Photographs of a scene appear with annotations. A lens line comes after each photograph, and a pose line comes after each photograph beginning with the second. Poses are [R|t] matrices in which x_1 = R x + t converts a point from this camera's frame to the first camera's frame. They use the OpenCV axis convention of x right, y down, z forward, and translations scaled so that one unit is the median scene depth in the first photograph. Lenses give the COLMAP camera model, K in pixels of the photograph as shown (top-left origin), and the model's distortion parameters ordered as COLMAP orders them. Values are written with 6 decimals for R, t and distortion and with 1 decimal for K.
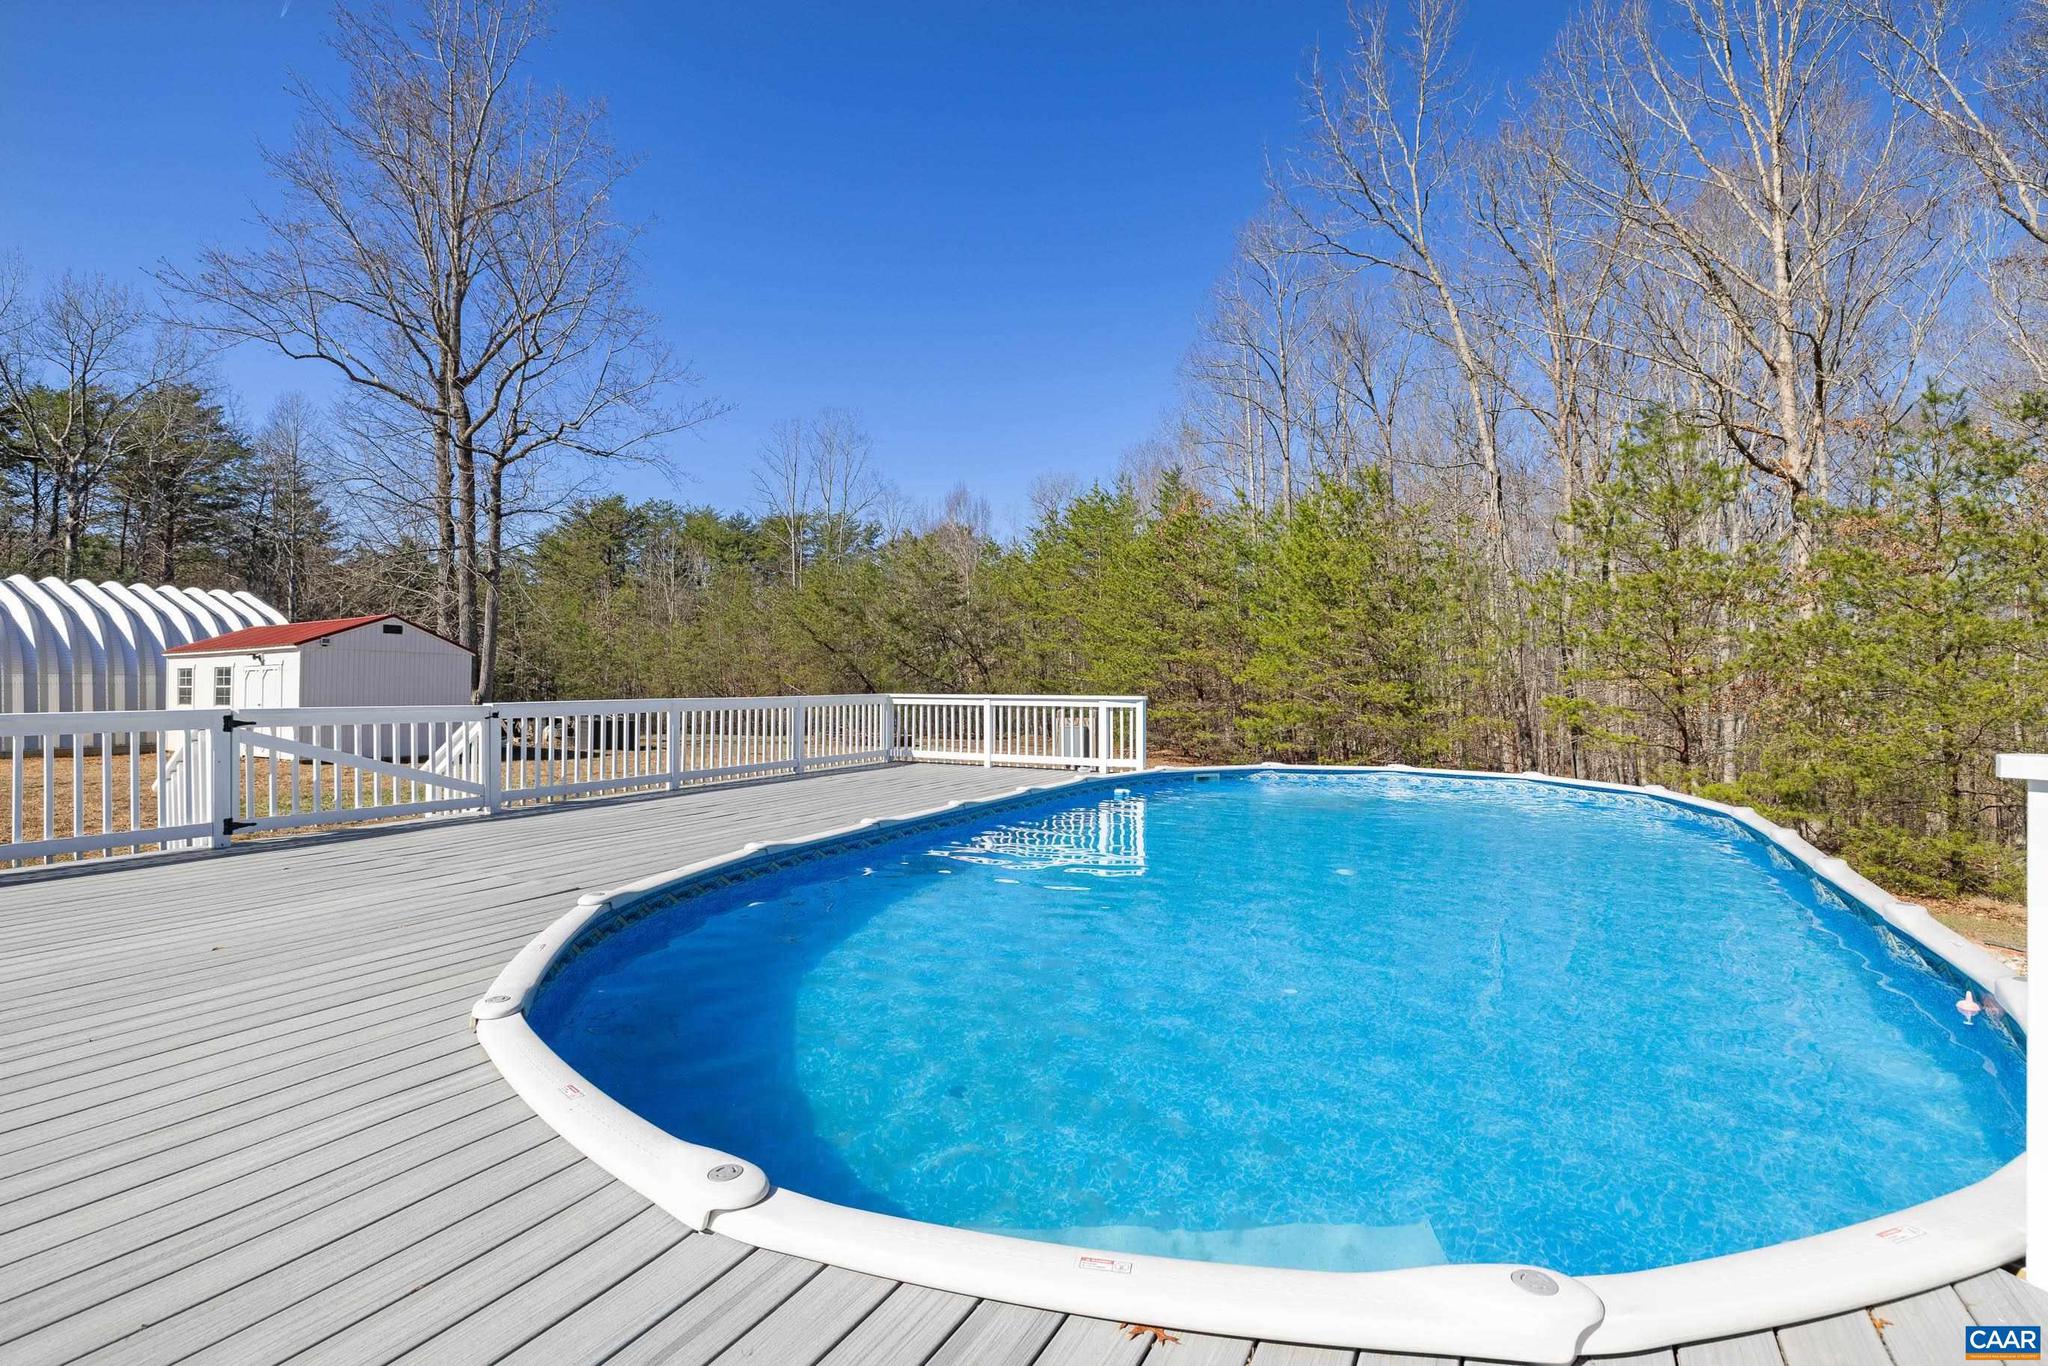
lens RADIAL K [[937.3, 0, 1010.9], [0, 937.3, 678.0], [0, 0, 1]] dist [-0.001928, -0.000211]
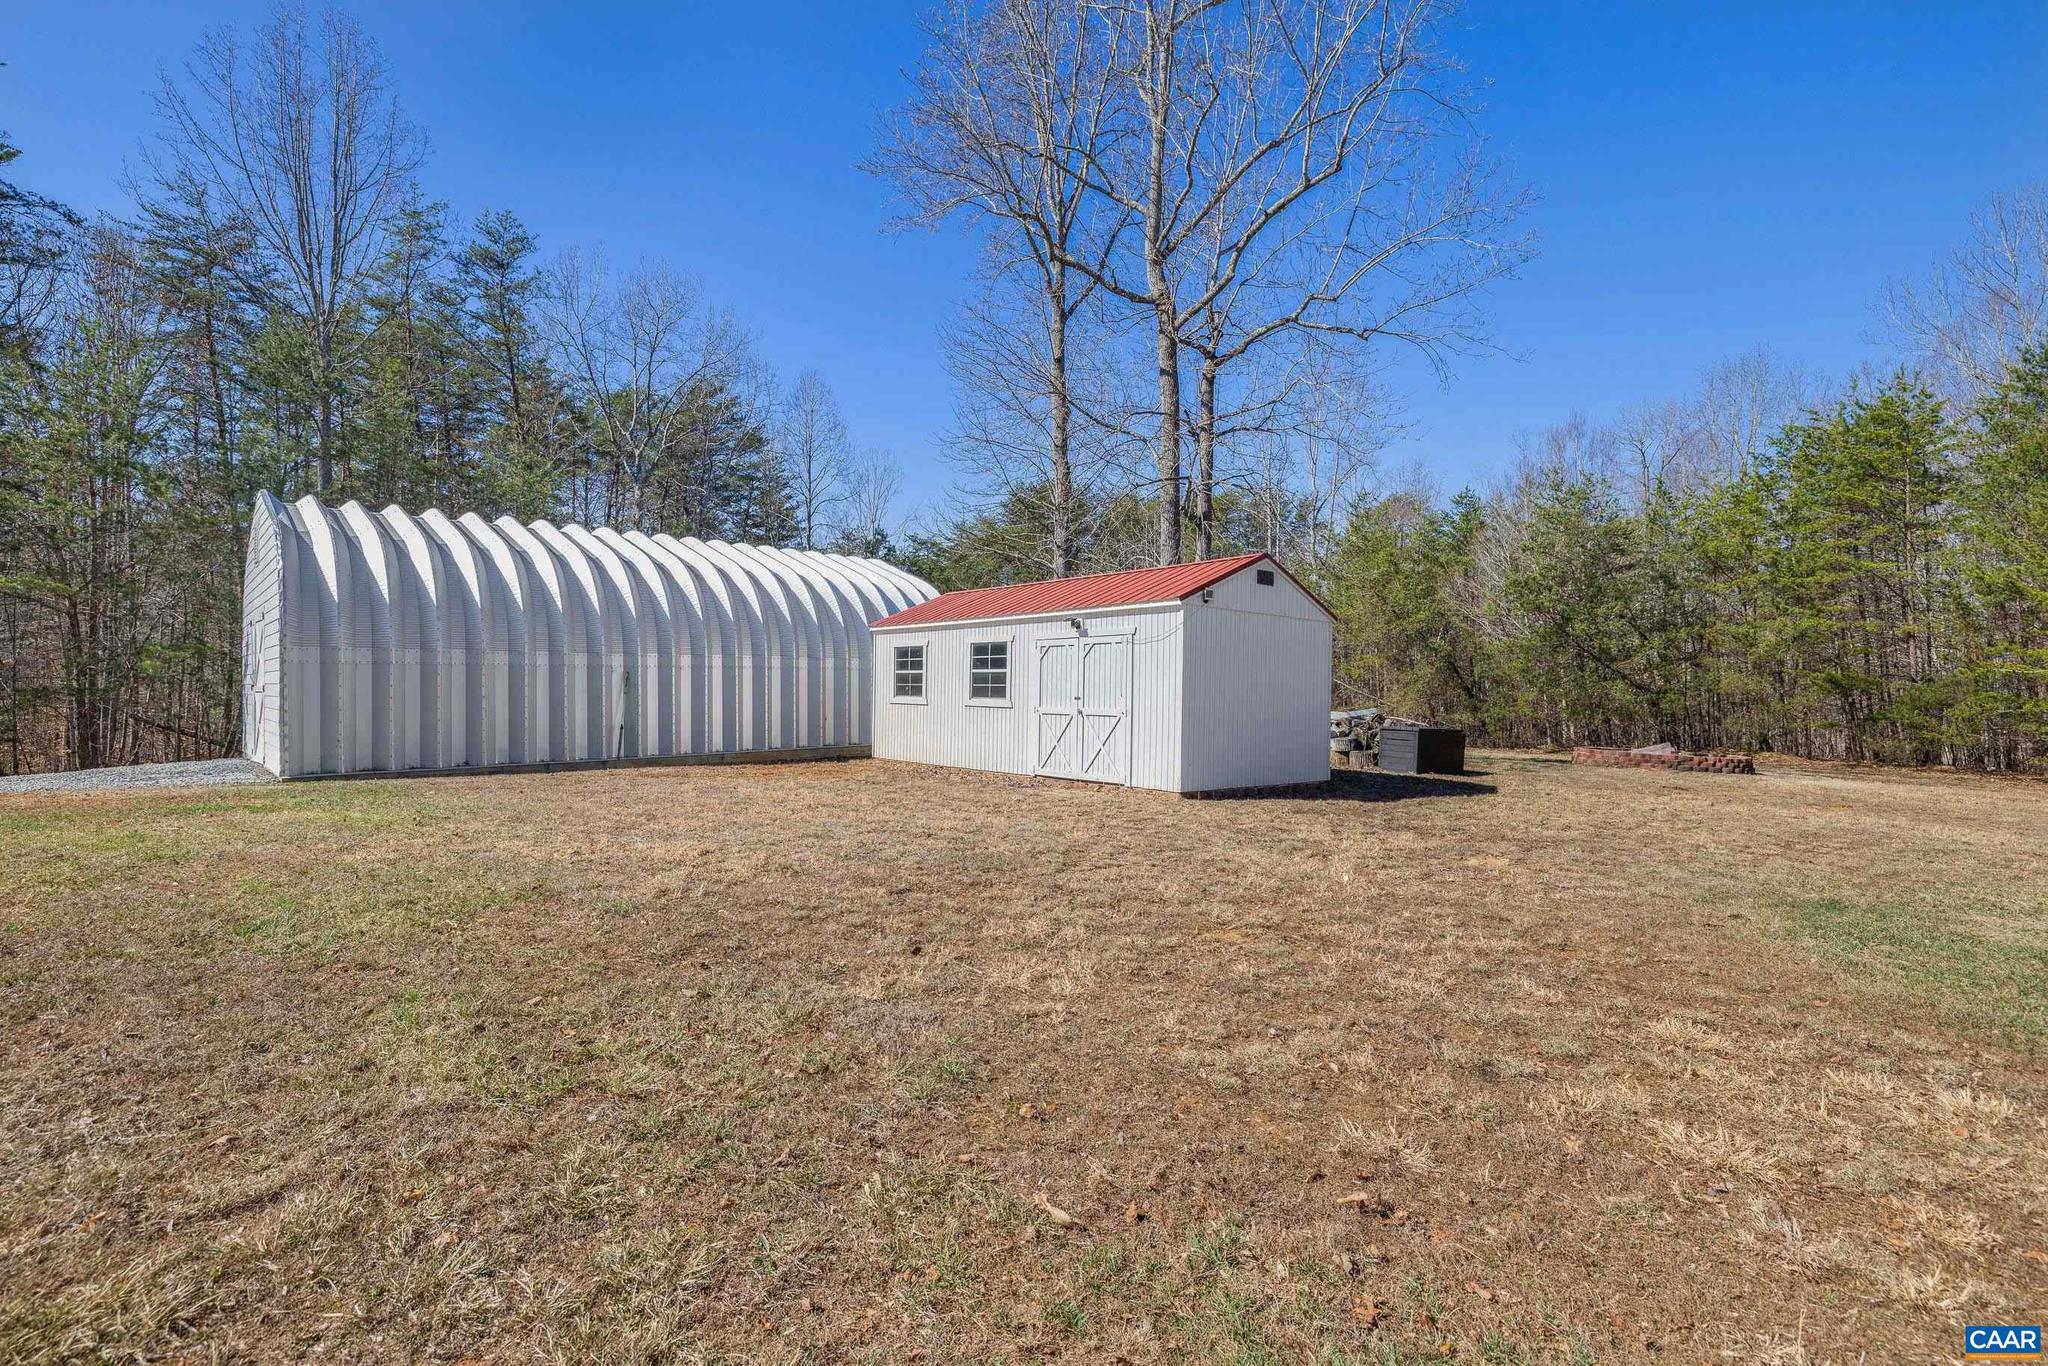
lens RADIAL K [[937.3, 0, 1026.6], [0, 937.3, 682.0], [0, 0, 1]] dist [-0.001928, -0.000211]
pose [[0.947701, 0.003124, -0.319145, -0.611776], [0.001164, 0.999912, 0.013242, 0.008499], [0.319158, -0.012921, 0.947613, 0.362385]]
